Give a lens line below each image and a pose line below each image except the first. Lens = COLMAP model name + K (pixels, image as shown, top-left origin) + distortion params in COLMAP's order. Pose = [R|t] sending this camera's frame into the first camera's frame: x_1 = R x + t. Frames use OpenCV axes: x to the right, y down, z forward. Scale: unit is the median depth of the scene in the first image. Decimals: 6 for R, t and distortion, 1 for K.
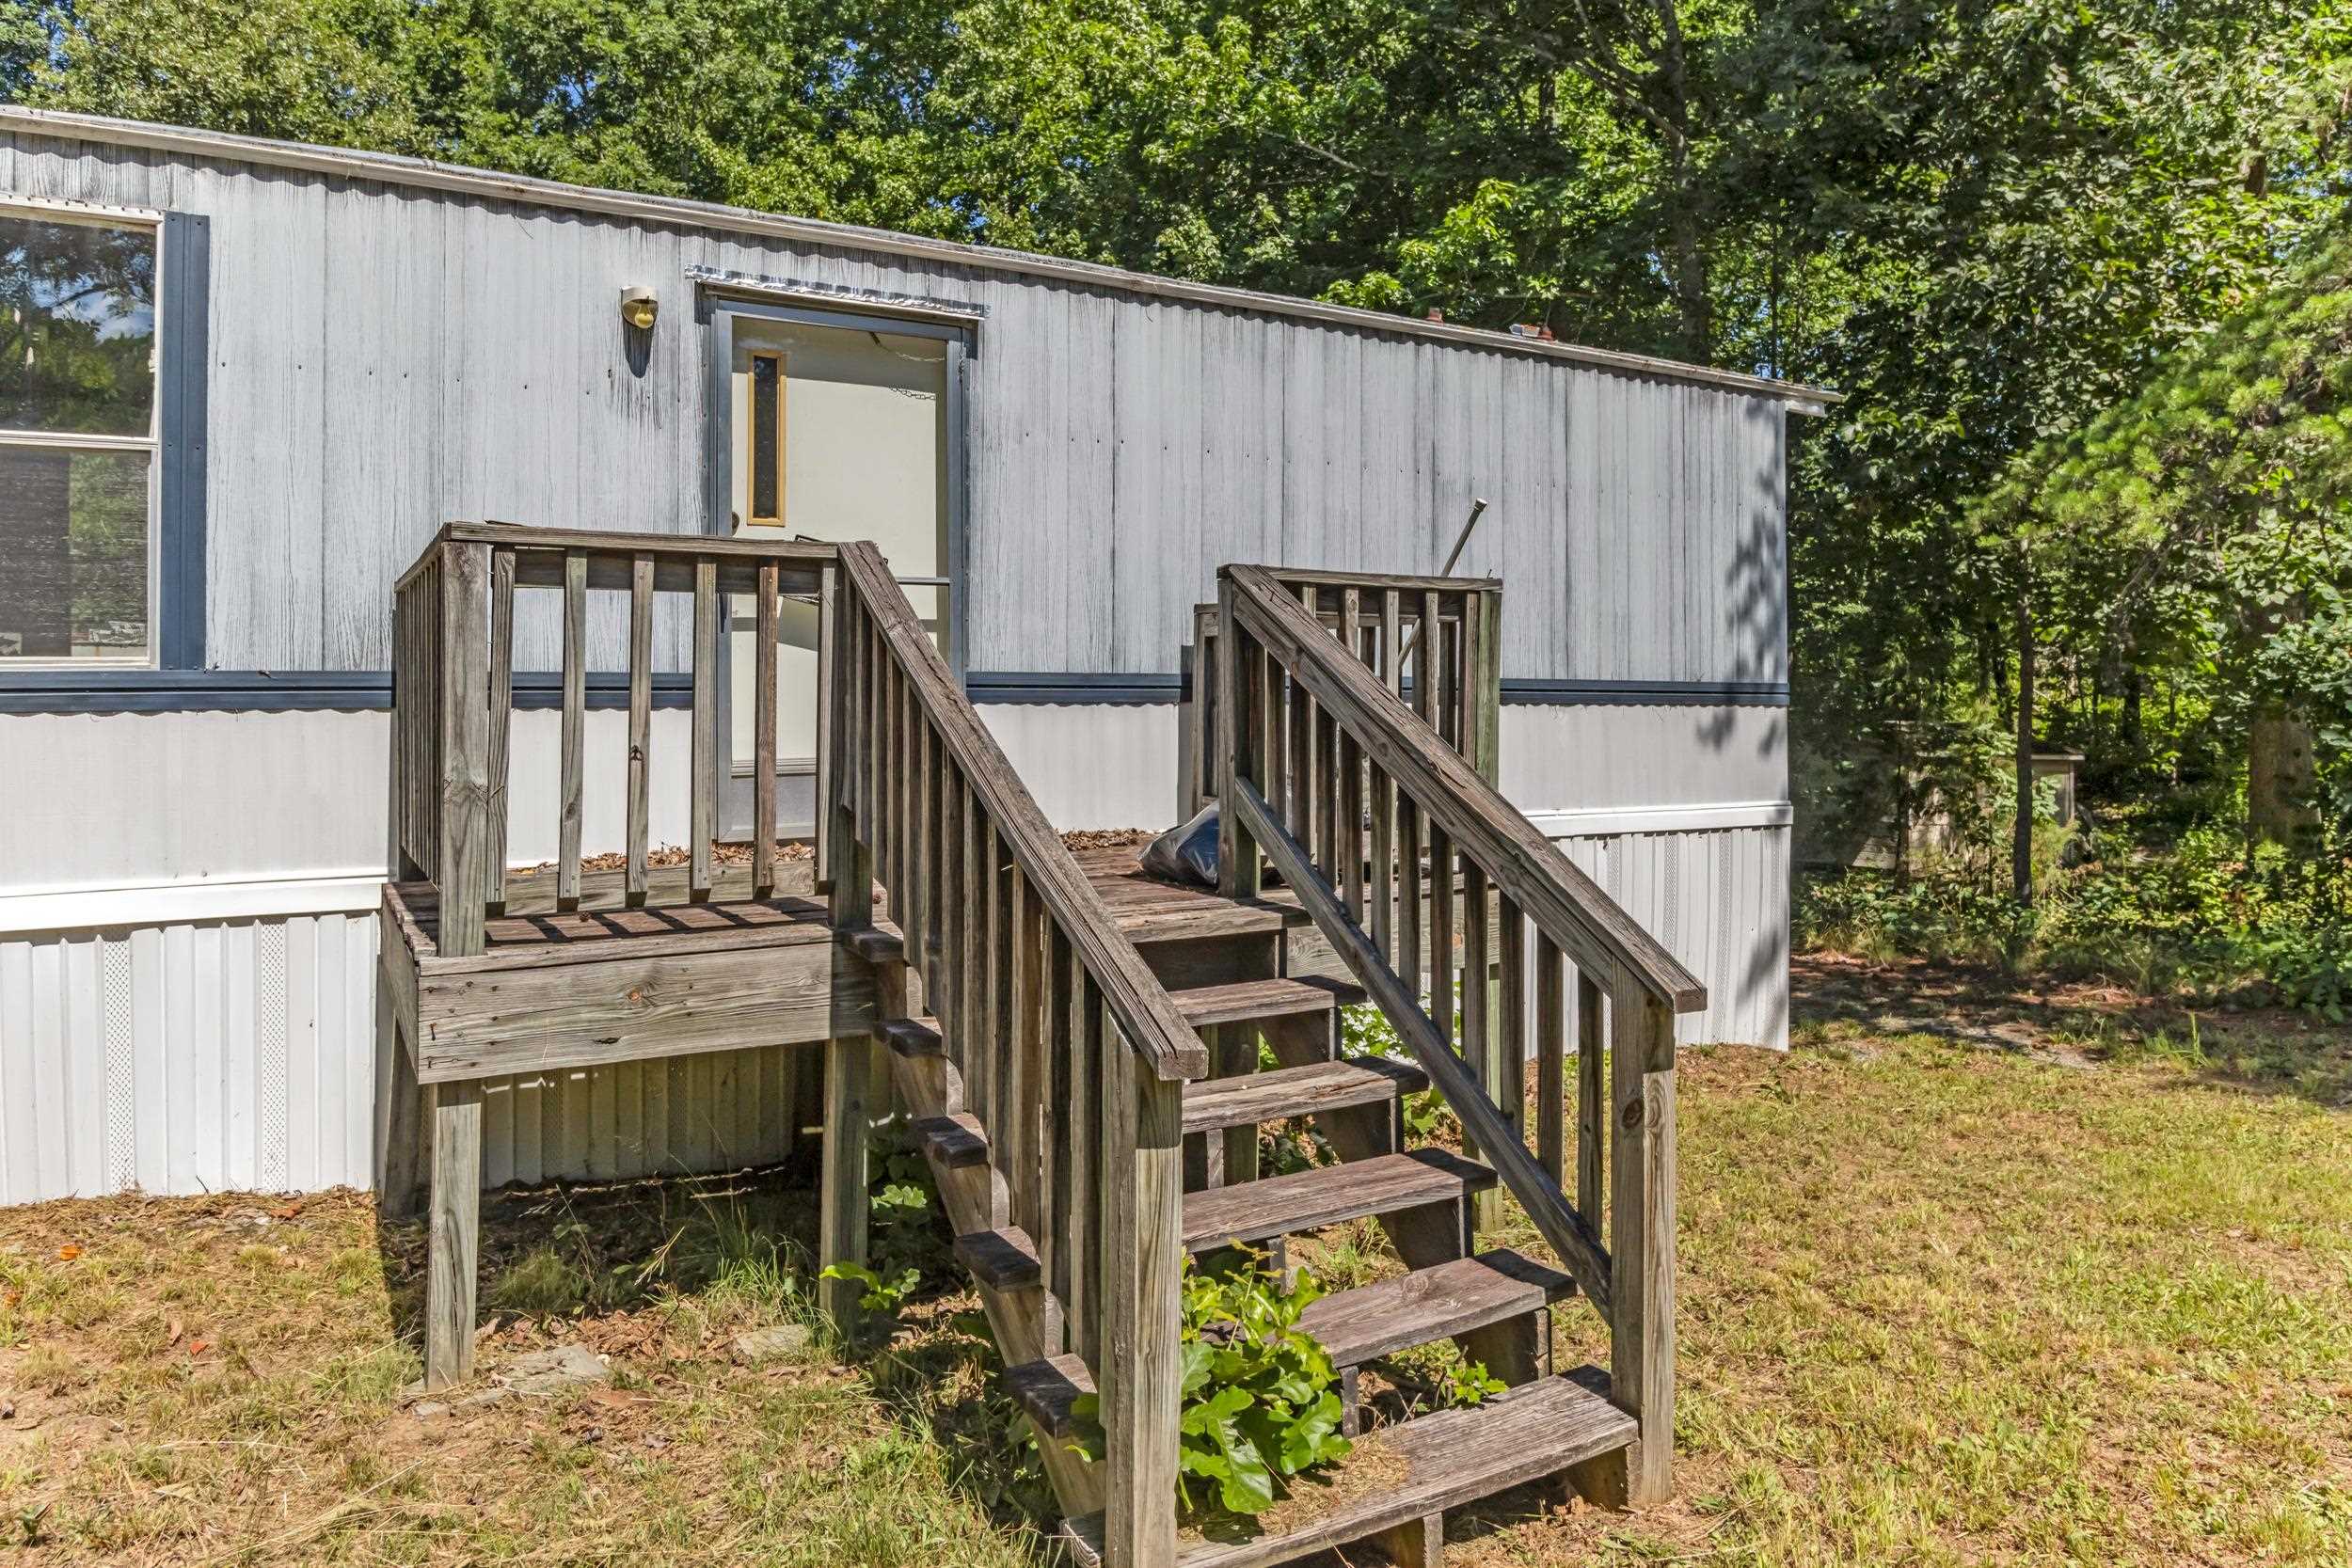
lens RADIAL K [[1513.1, 0, 1187.3], [0, 1513.1, 674.7], [0, 0, 1]] dist [-0.034991, 0.004289]
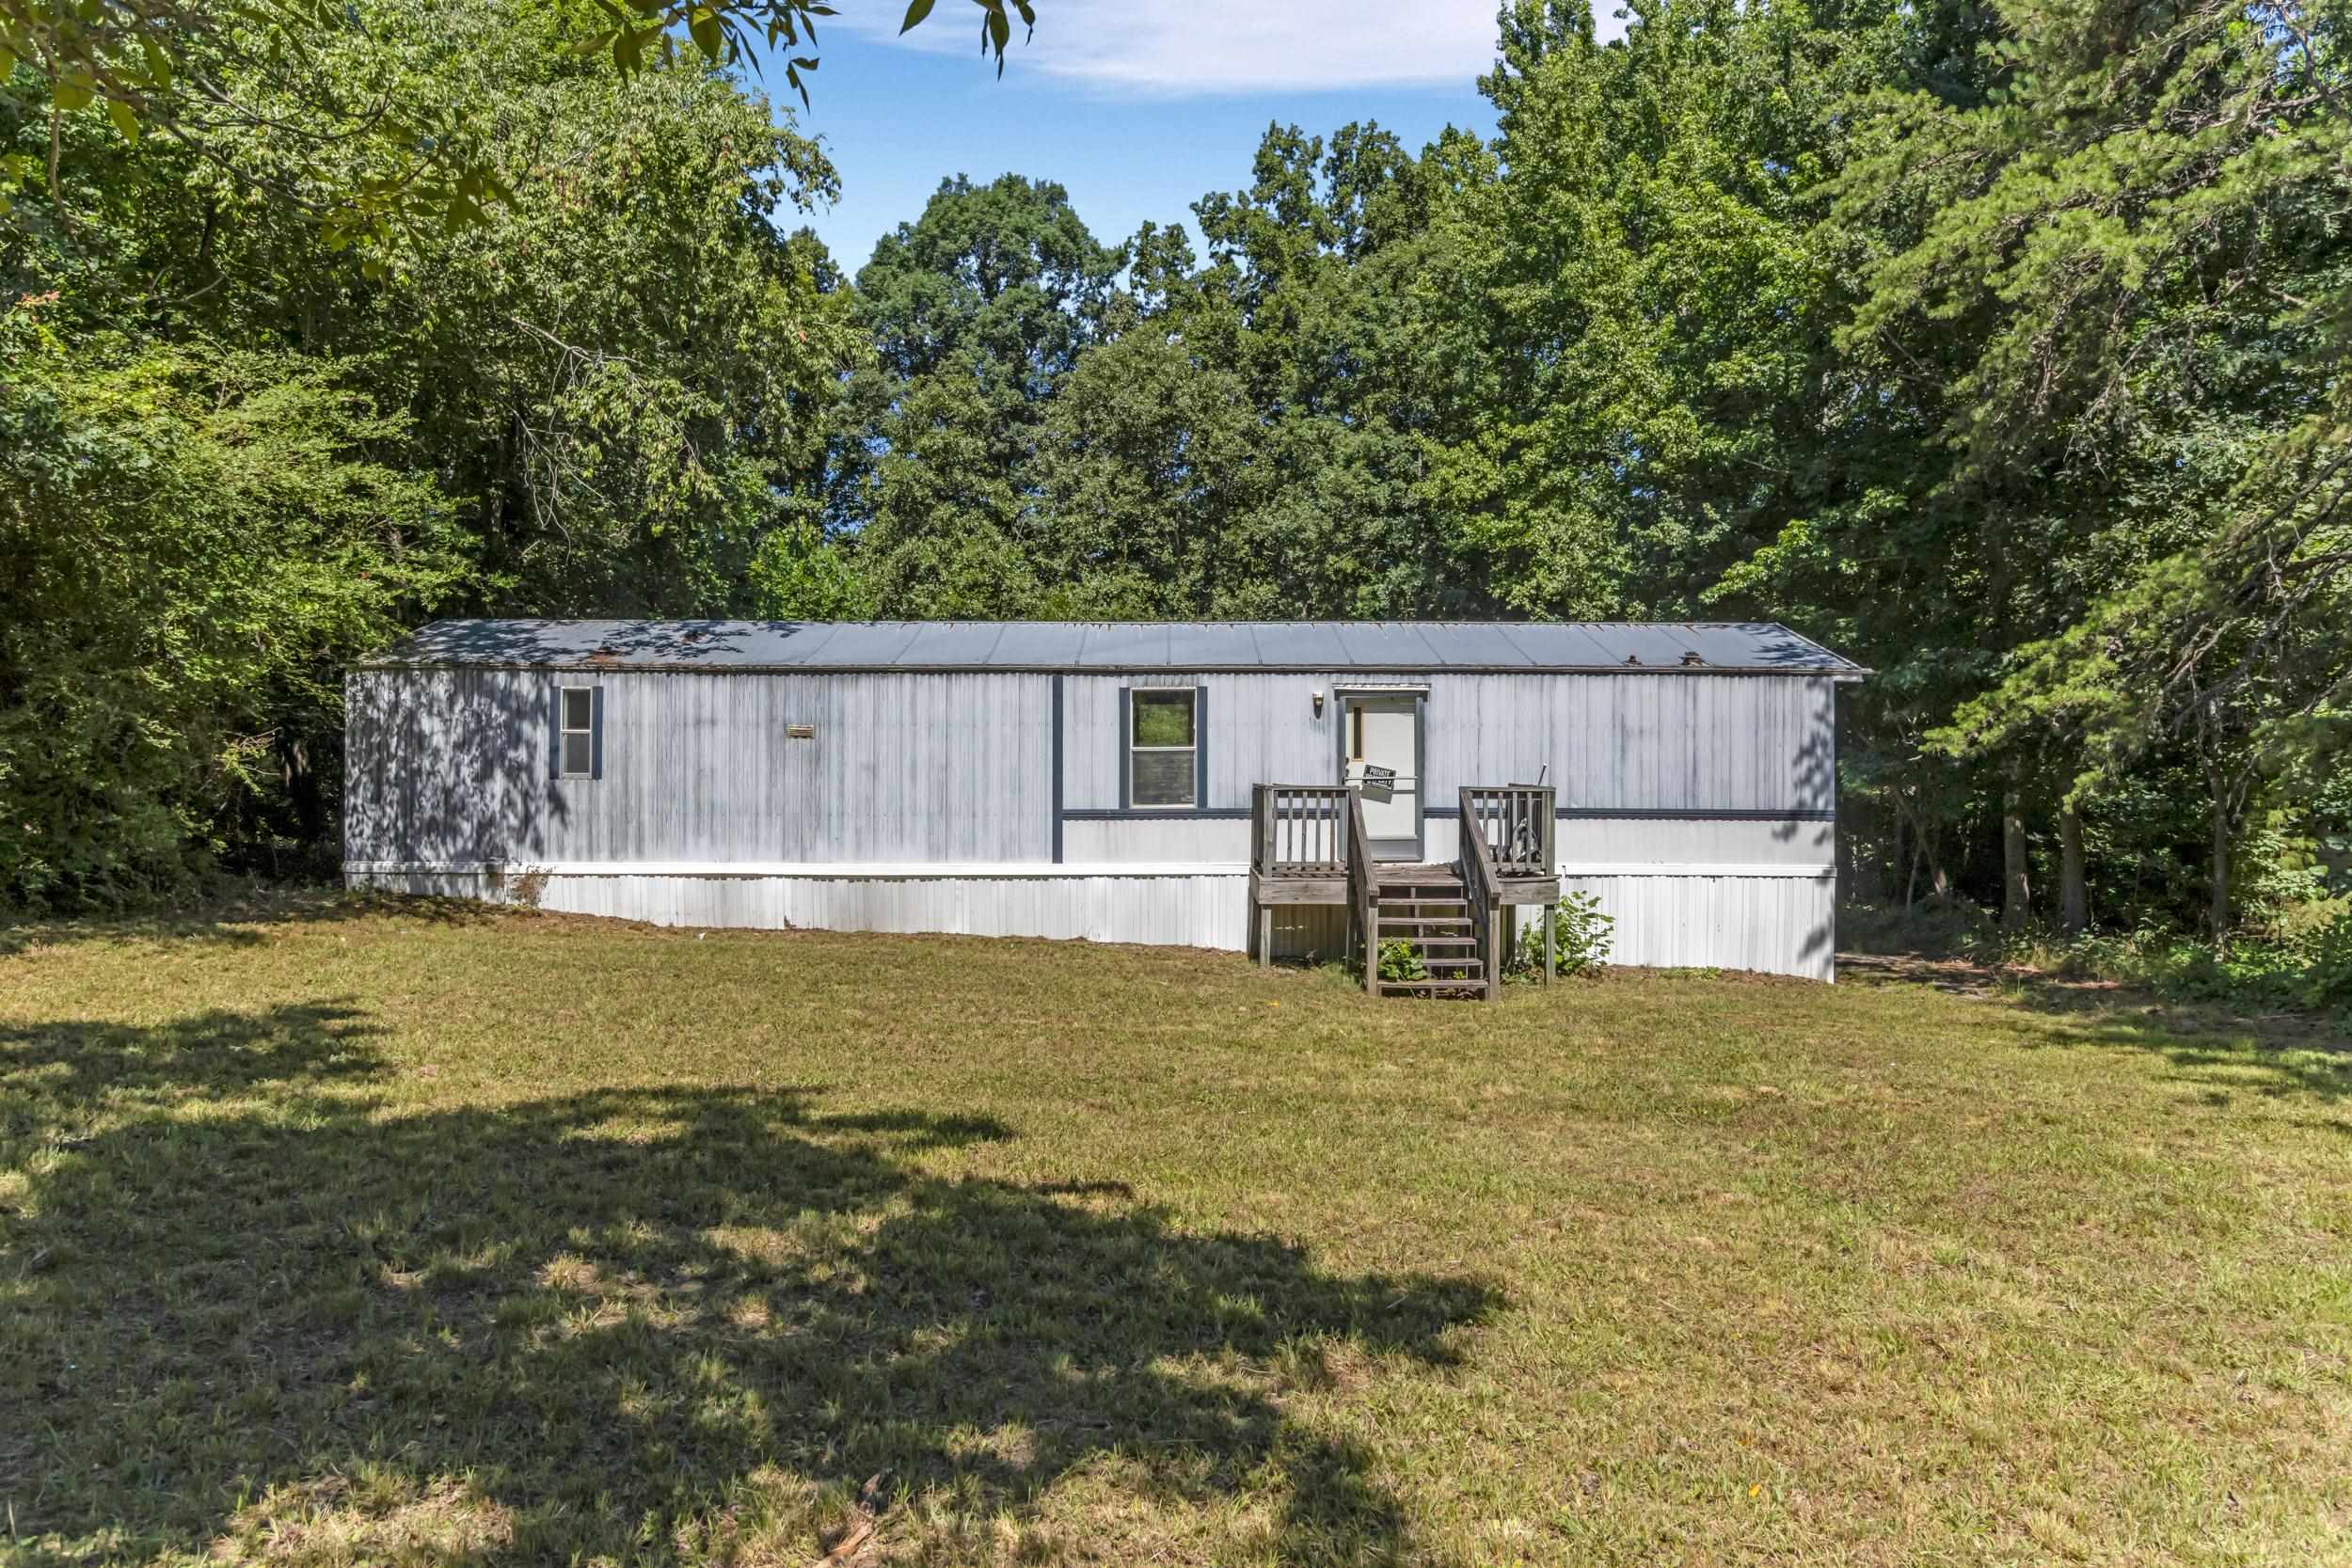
lens RADIAL K [[1513.1, 0, 1180.2], [0, 1513.1, 760.4], [0, 0, 1]] dist [-0.034991, 0.004289]
pose [[0.866322, 0.007166, -0.499434, 0.736058], [0.003163, 0.999798, 0.019832, -0.123559], [0.499476, -0.018761, 0.866125, -1.448374]]
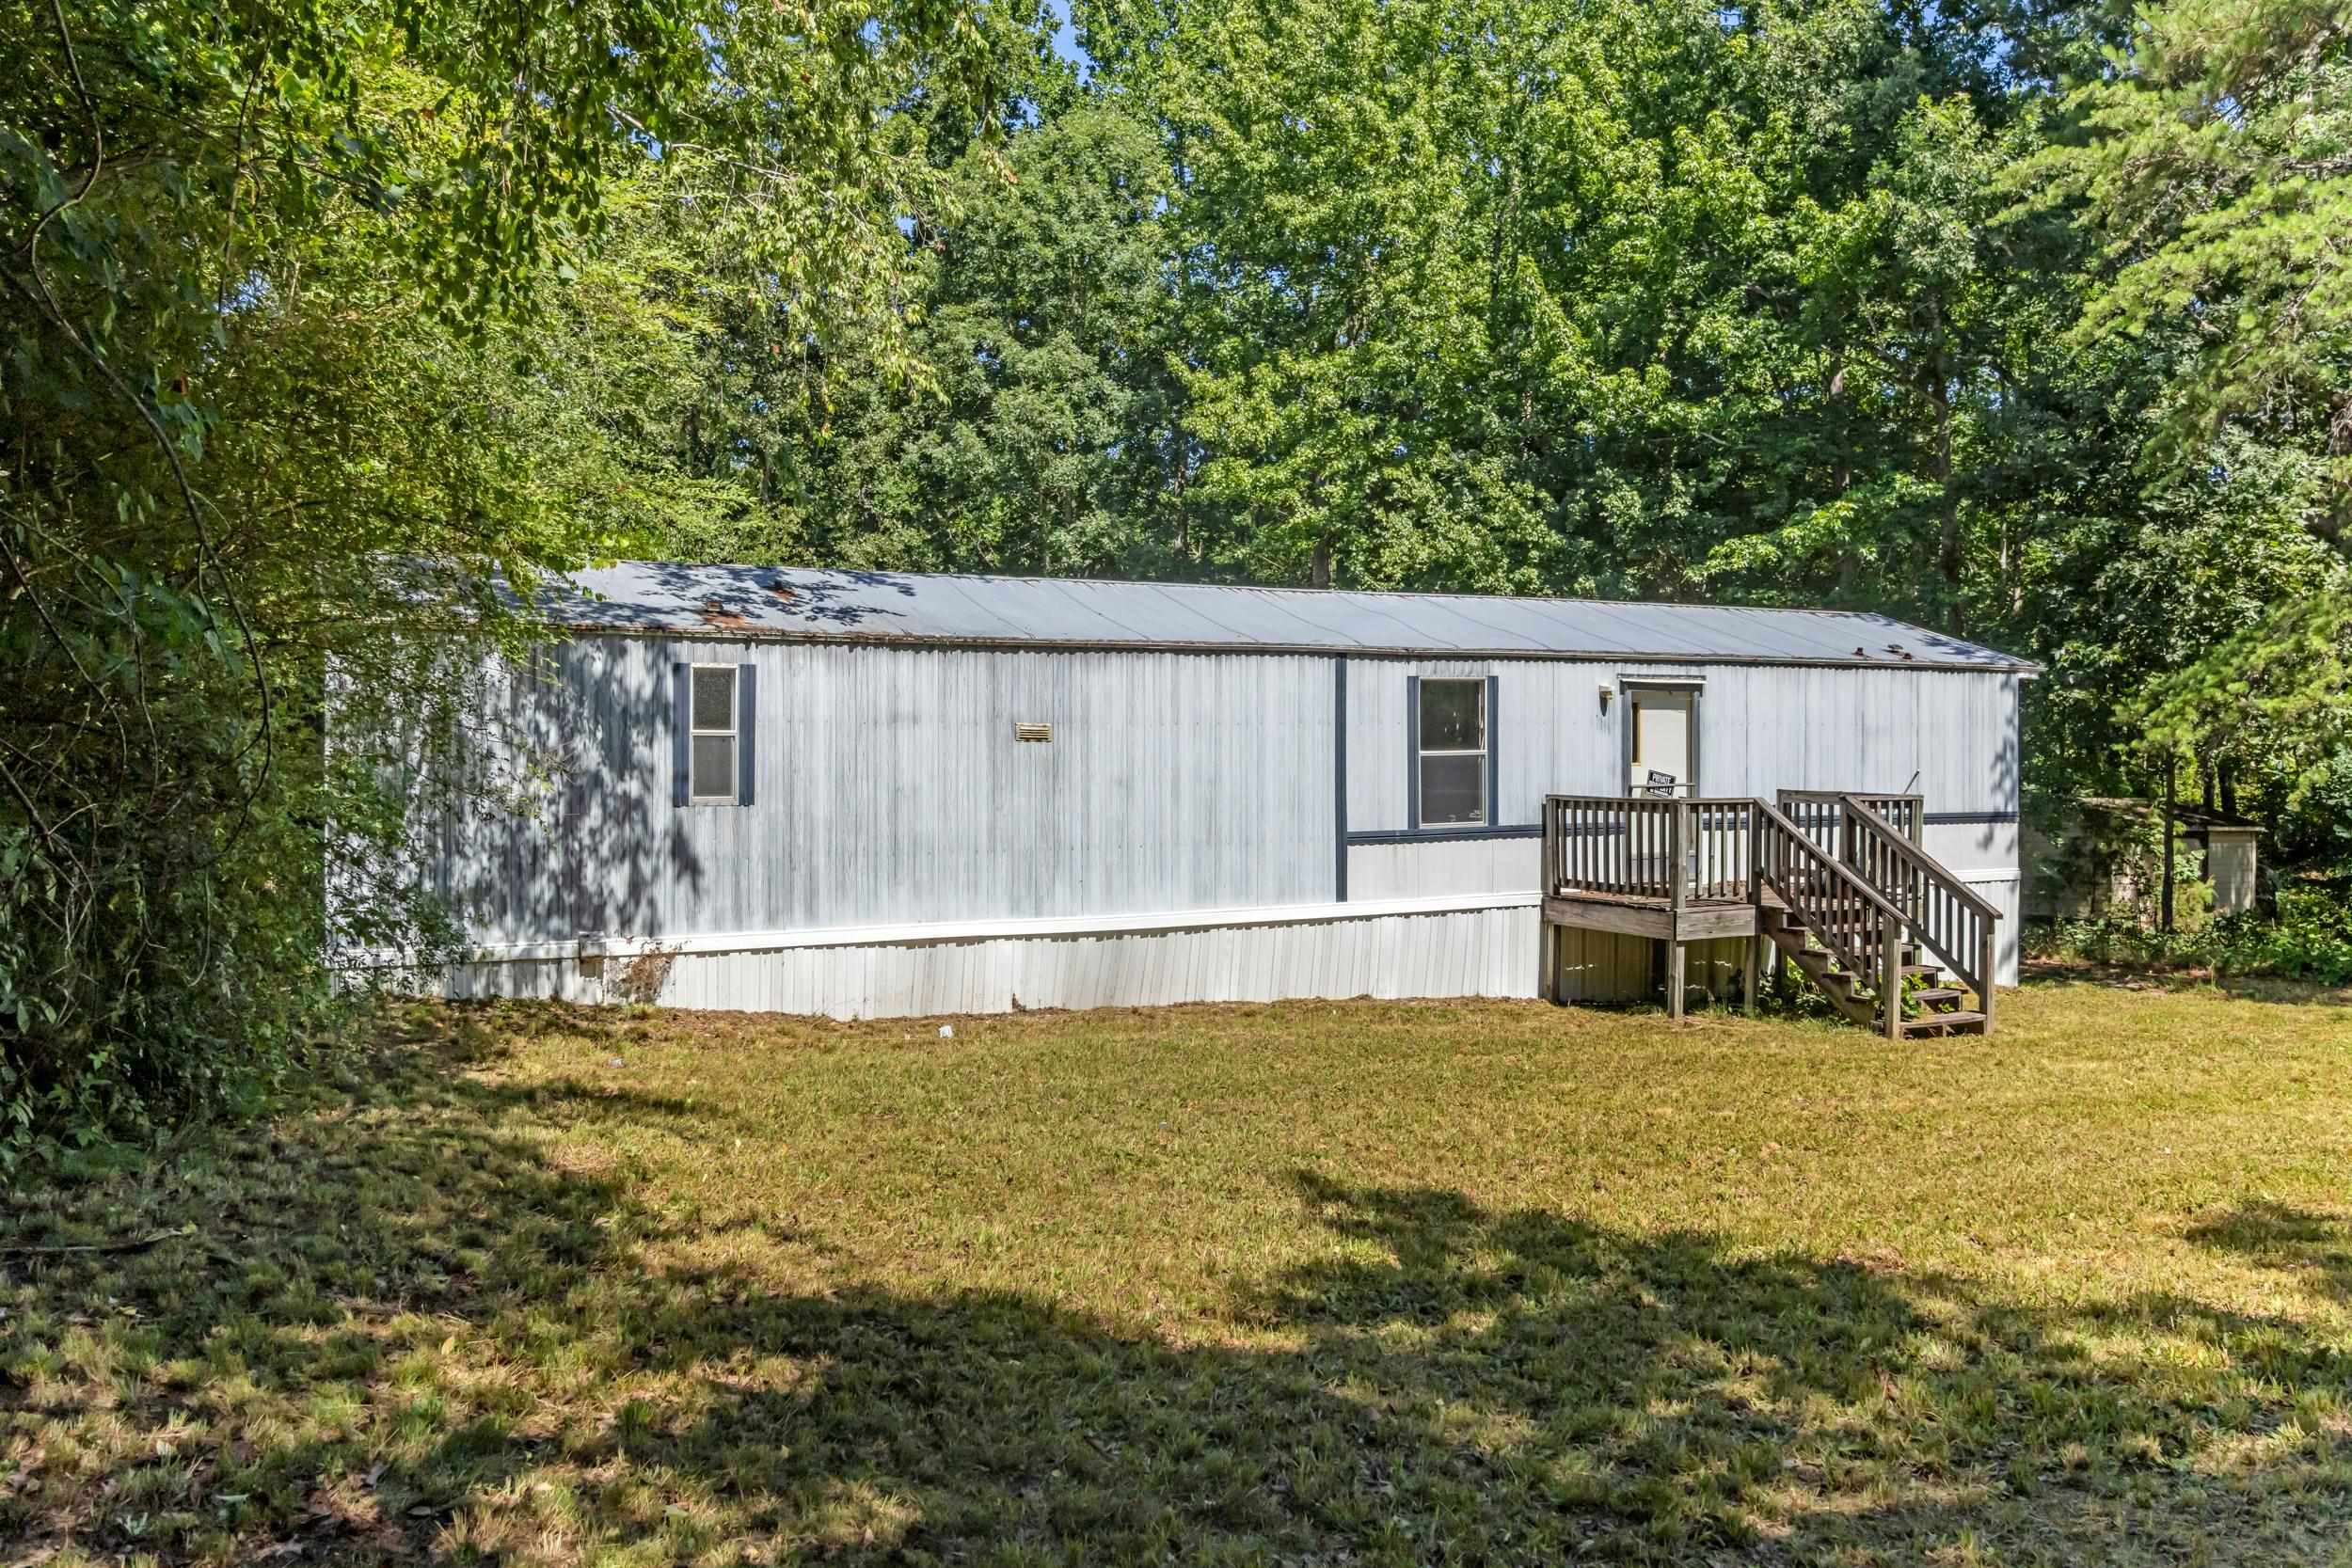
lens RADIAL K [[1861.3, 0, 1150.8], [0, 1861.3, 720.5], [0, 0, 1]] dist [-0.033638, 0.003300]
pose [[0.998521, 0.001880, -0.054335, -0.719815], [-0.001437, 0.999965, 0.008182, -0.153807], [0.054348, -0.008092, 0.998489, -1.755956]]
